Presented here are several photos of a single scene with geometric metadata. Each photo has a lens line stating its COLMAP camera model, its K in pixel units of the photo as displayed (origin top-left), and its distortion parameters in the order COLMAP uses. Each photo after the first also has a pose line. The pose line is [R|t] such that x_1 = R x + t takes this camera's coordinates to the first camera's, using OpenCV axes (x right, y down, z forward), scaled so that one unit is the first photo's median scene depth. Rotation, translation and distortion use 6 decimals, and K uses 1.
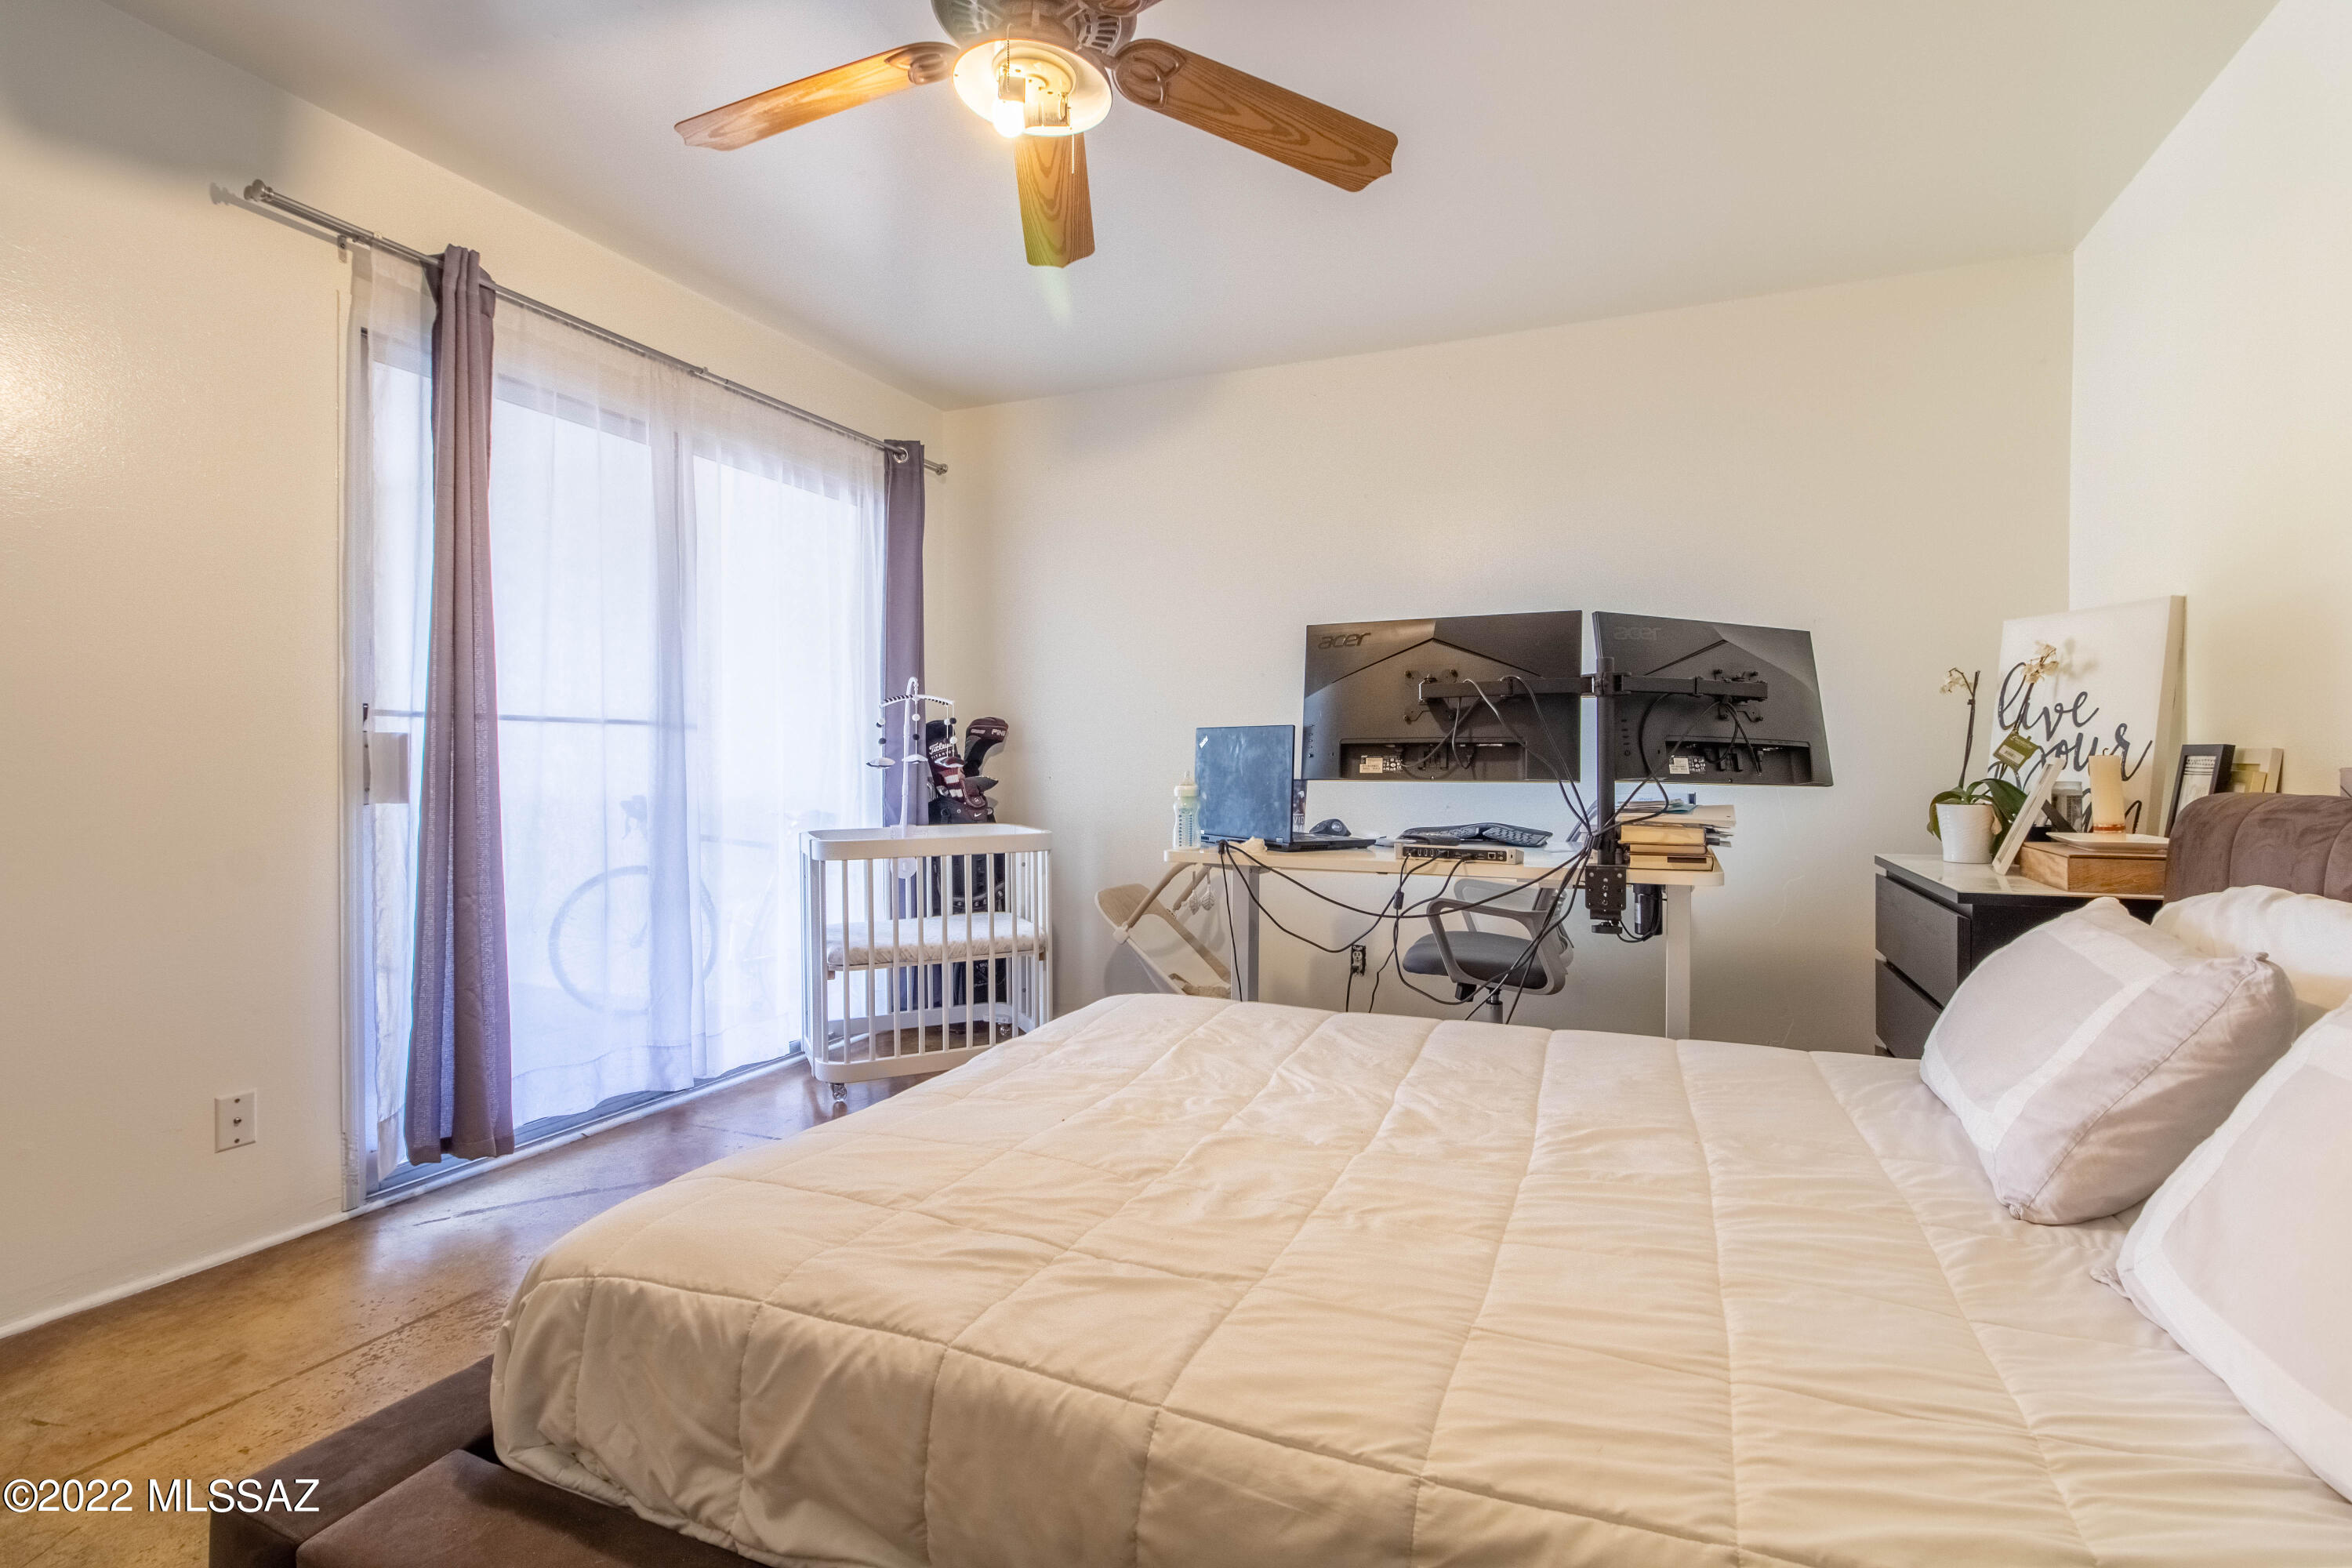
lens RADIAL K [[1080.1, 0, 1191.2], [0, 1080.1, 772.2], [0, 0, 1]] dist [0.003098, 0.000312]
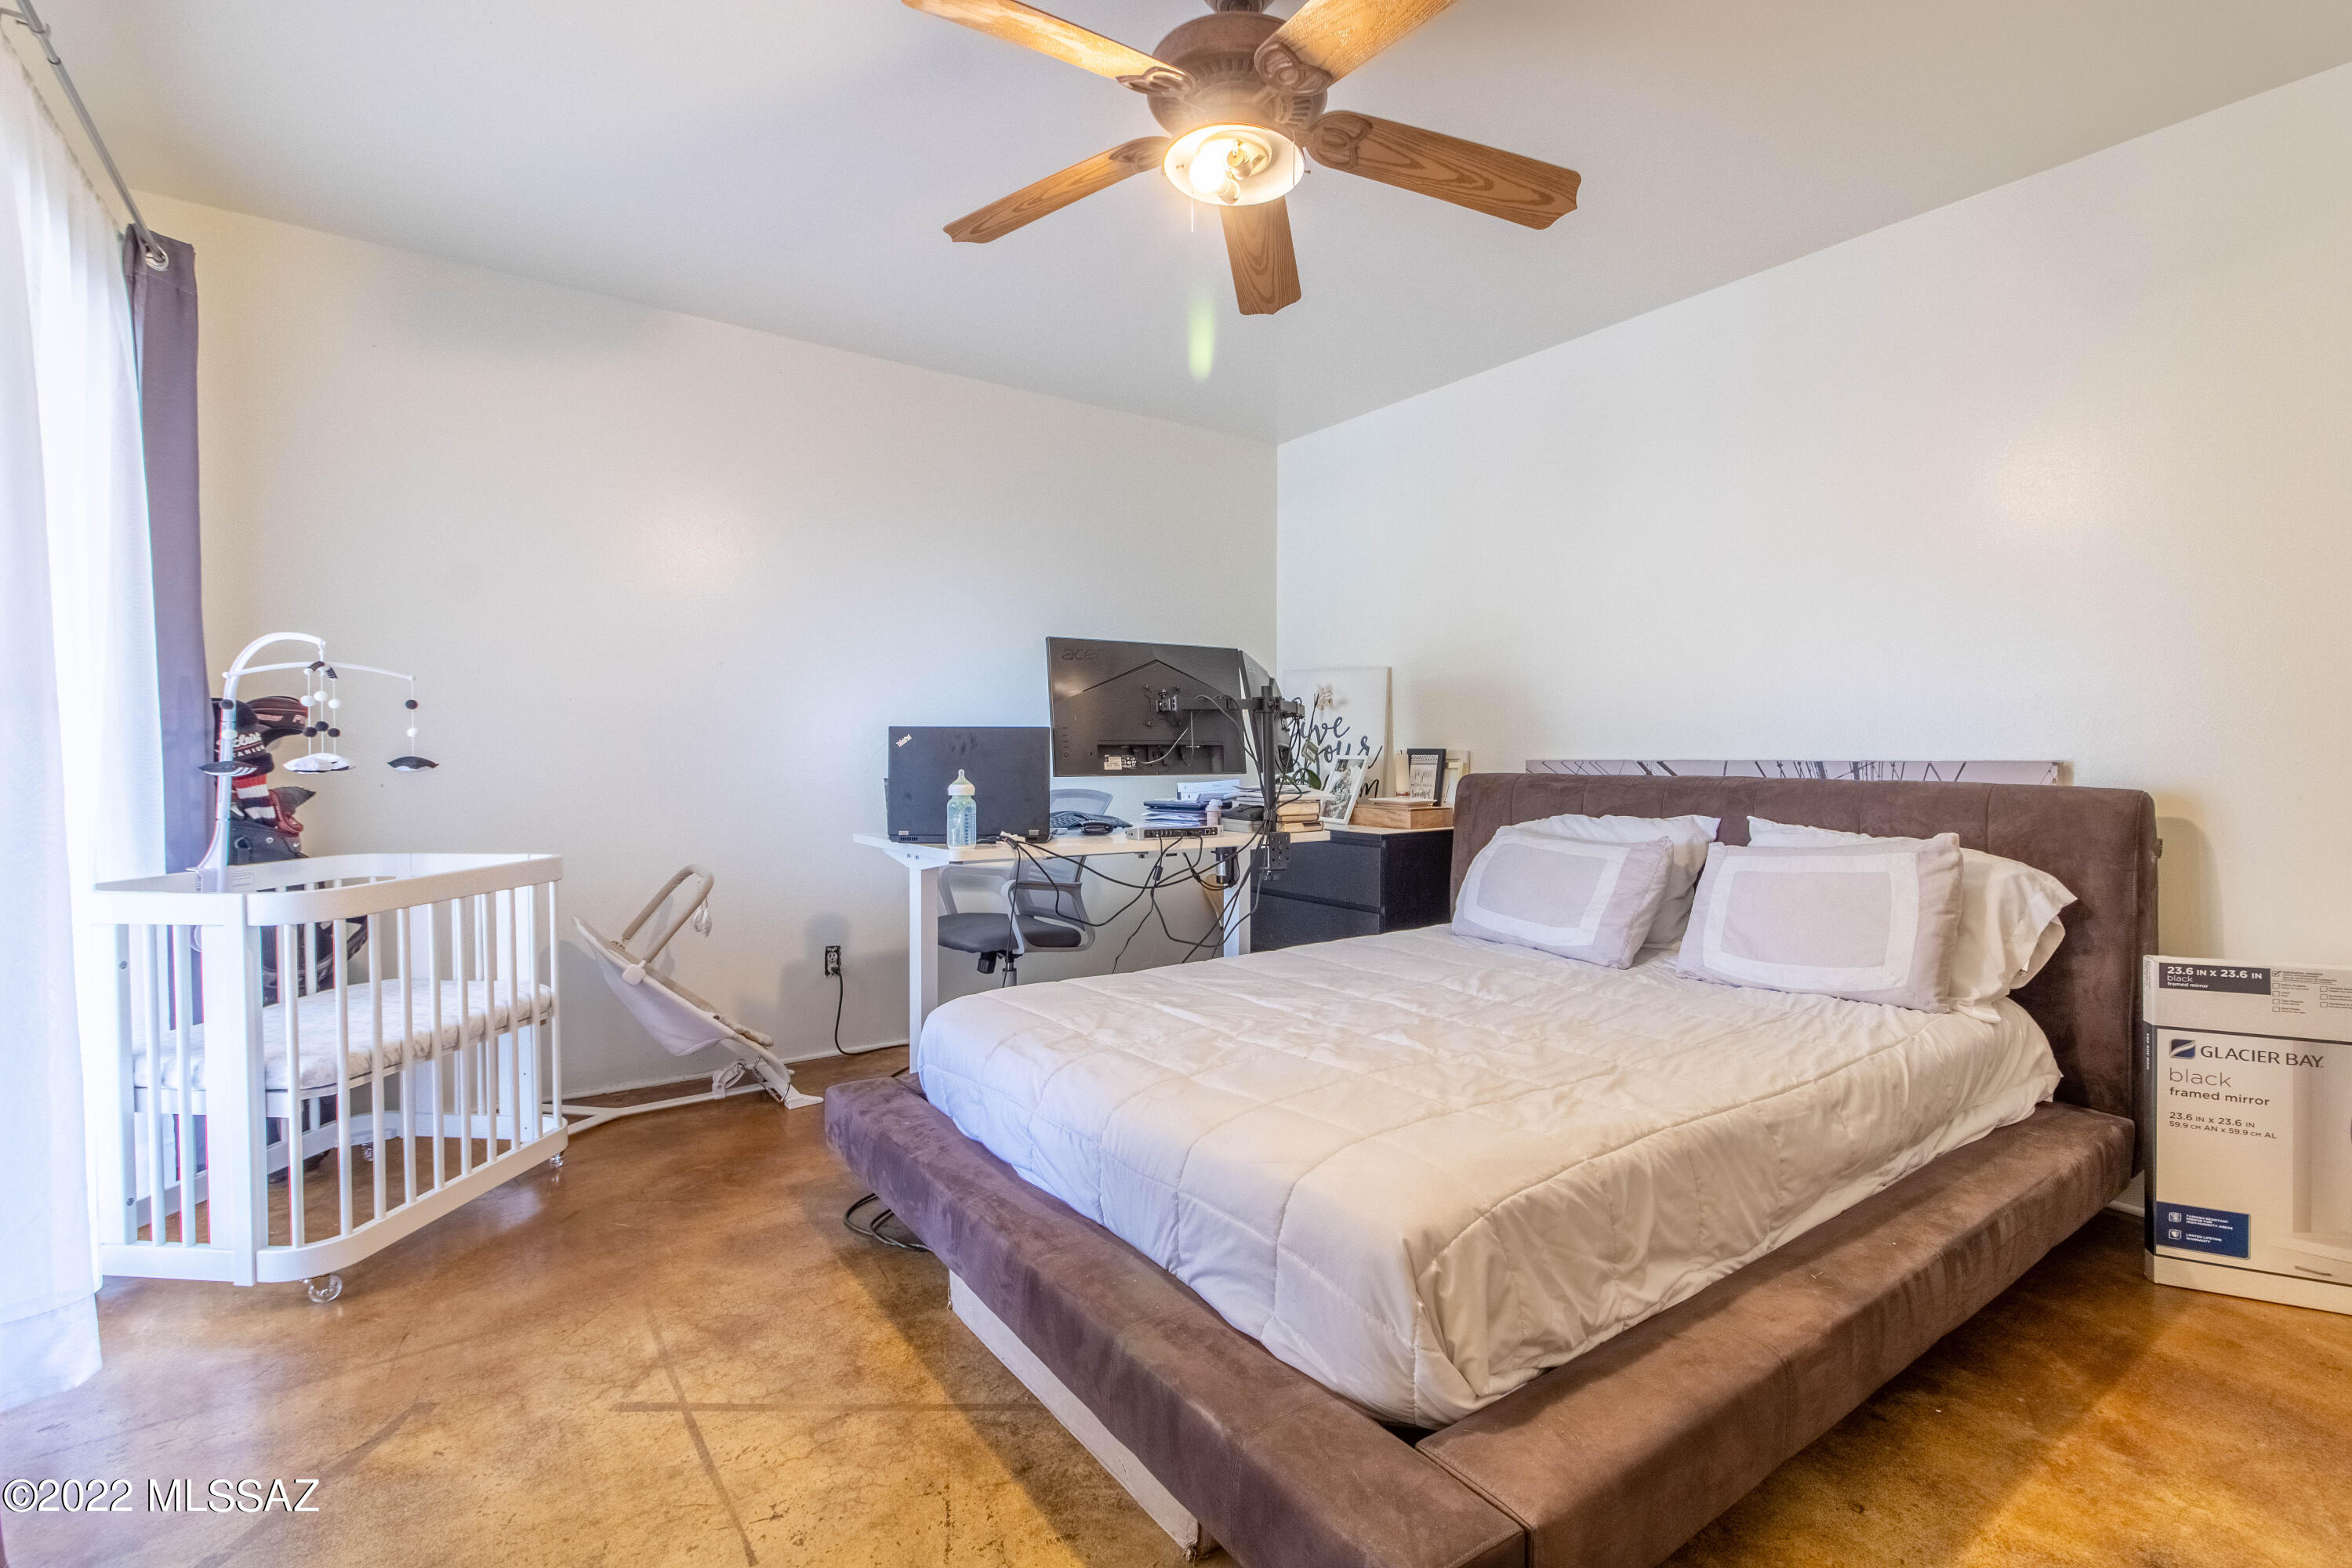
lens RADIAL K [[1080.1, 0, 1191.2], [0, 1080.1, 772.2], [0, 0, 1]] dist [0.003098, 0.000312]
pose [[0.522775, -0.015262, 0.852334, -0.801212], [0.012332, 0.999870, 0.010340, -0.007596], [-0.852382, 0.005105, 0.522895, 0.315381]]
